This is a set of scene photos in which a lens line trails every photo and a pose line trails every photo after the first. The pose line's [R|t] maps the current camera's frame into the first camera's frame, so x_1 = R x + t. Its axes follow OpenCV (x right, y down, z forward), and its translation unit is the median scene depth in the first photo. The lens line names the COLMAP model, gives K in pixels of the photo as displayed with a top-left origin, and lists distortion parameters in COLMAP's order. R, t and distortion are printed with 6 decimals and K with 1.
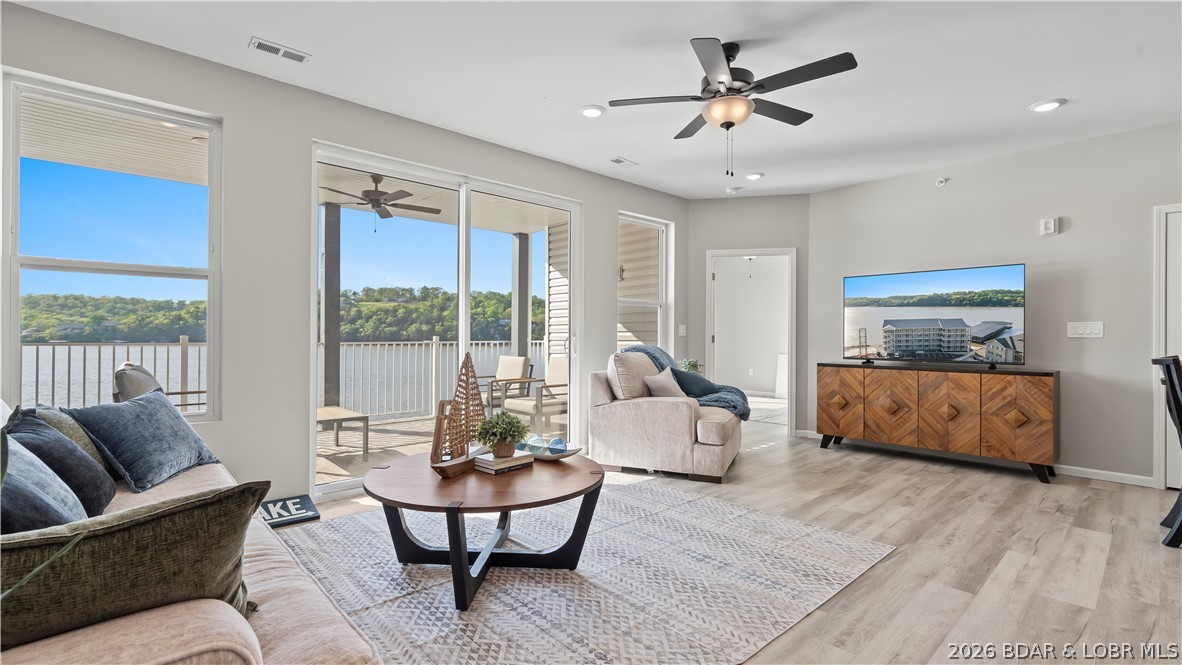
lens RADIAL K [[532.7, 0, 585.9], [0, 532.7, 343.3], [0, 0, 1]] dist [-0.010469, 0.003739]
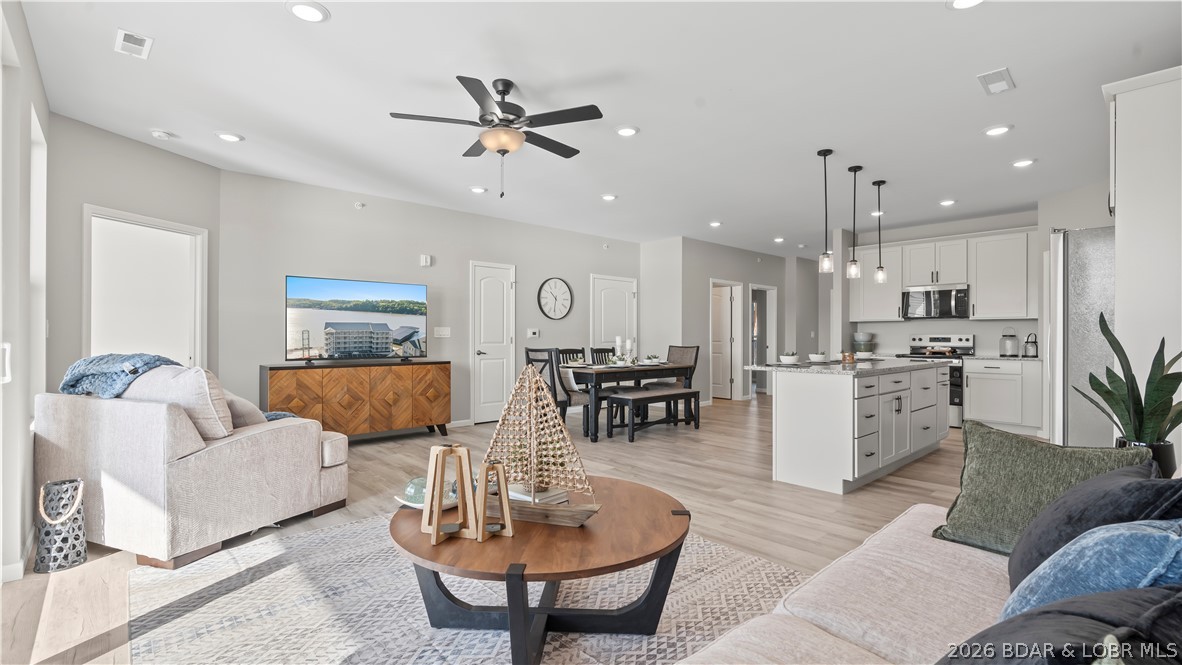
lens RADIAL K [[532.7, 0, 593.1], [0, 532.7, 350.7], [0, 0, 1]] dist [-0.010469, 0.003739]
pose [[-0.002725, -0.031007, 0.999515, -0.538798], [0.015881, 0.999392, 0.031046, -0.012466], [-0.999870, 0.015958, -0.002231, 0.511803]]
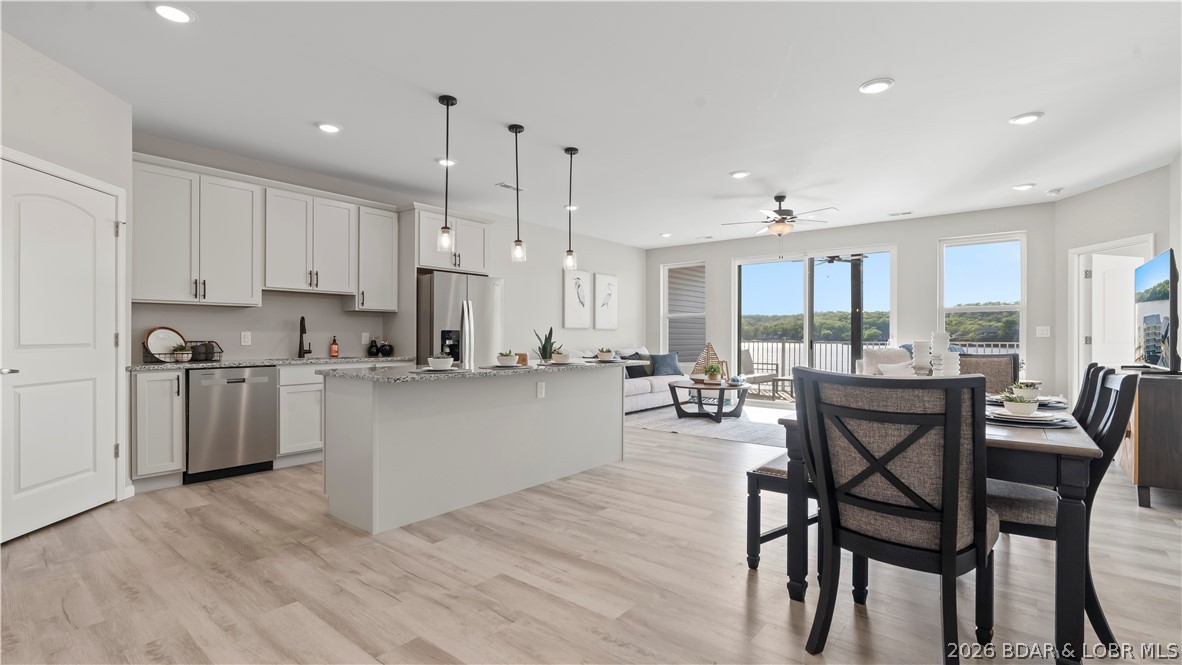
lens RADIAL K [[532.7, 0, 589.4], [0, 532.7, 334.1], [0, 0, 1]] dist [-0.010469, 0.003739]
pose [[0.142137, -0.007969, -0.989815, 1.391536], [-0.015620, 0.999825, -0.010293, 0.007424], [0.989724, 0.016924, 0.141987, -0.021861]]
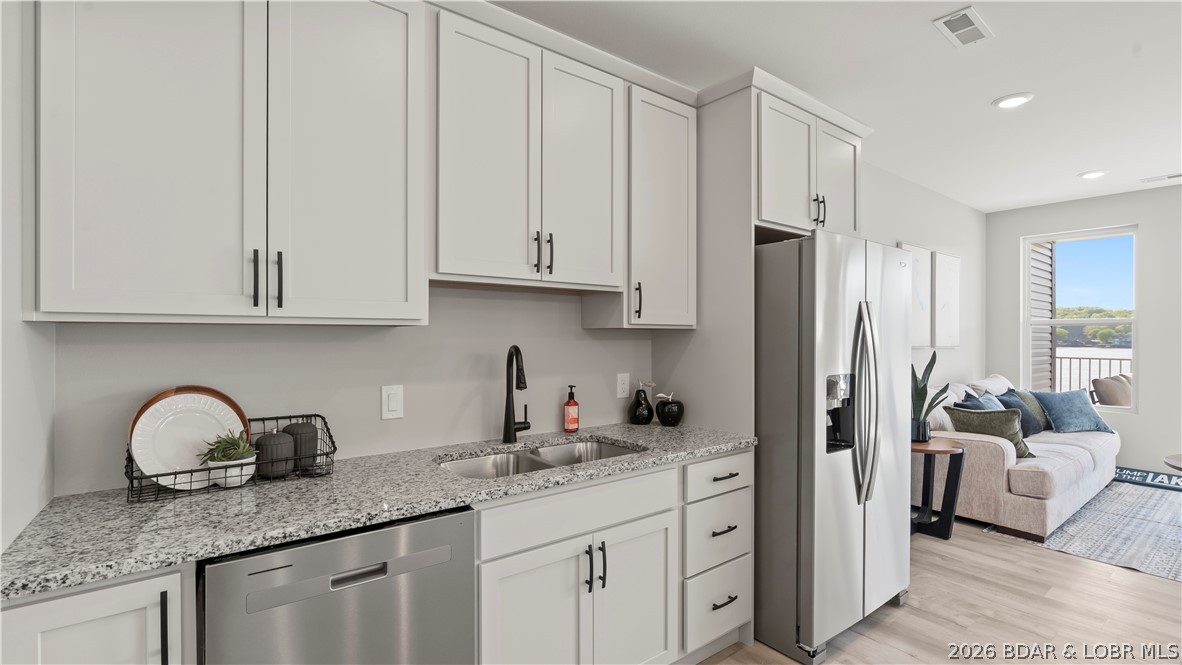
lens RADIAL K [[532.7, 0, 592.1], [0, 532.7, 334.9], [0, 0, 1]] dist [-0.010469, 0.003739]
pose [[-0.079380, -0.006102, -0.996826, 0.688848], [-0.016458, 0.999853, -0.004810, -0.037938], [0.996709, 0.016024, -0.079469, -0.342925]]
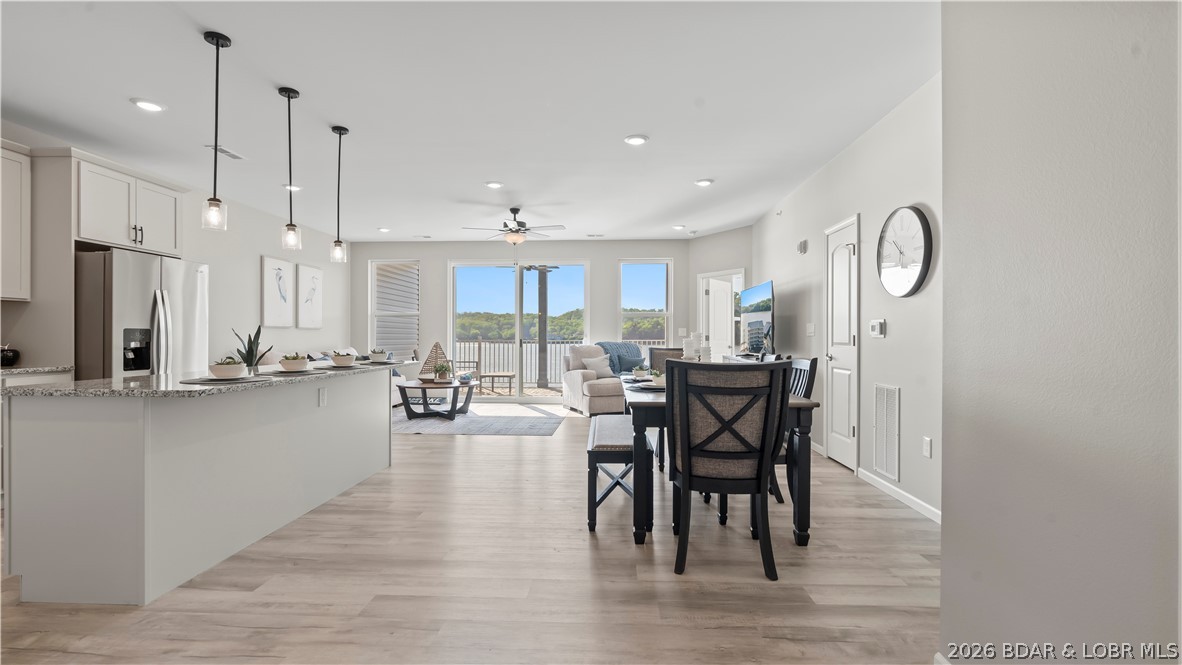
lens RADIAL K [[532.7, 0, 592.3], [0, 532.7, 335.9], [0, 0, 1]] dist [-0.010469, 0.003739]
pose [[0.704136, -0.004714, -0.710050, 1.336259], [-0.006509, 0.999893, -0.013093, 0.009995], [0.710035, 0.013840, 0.704030, -0.238833]]
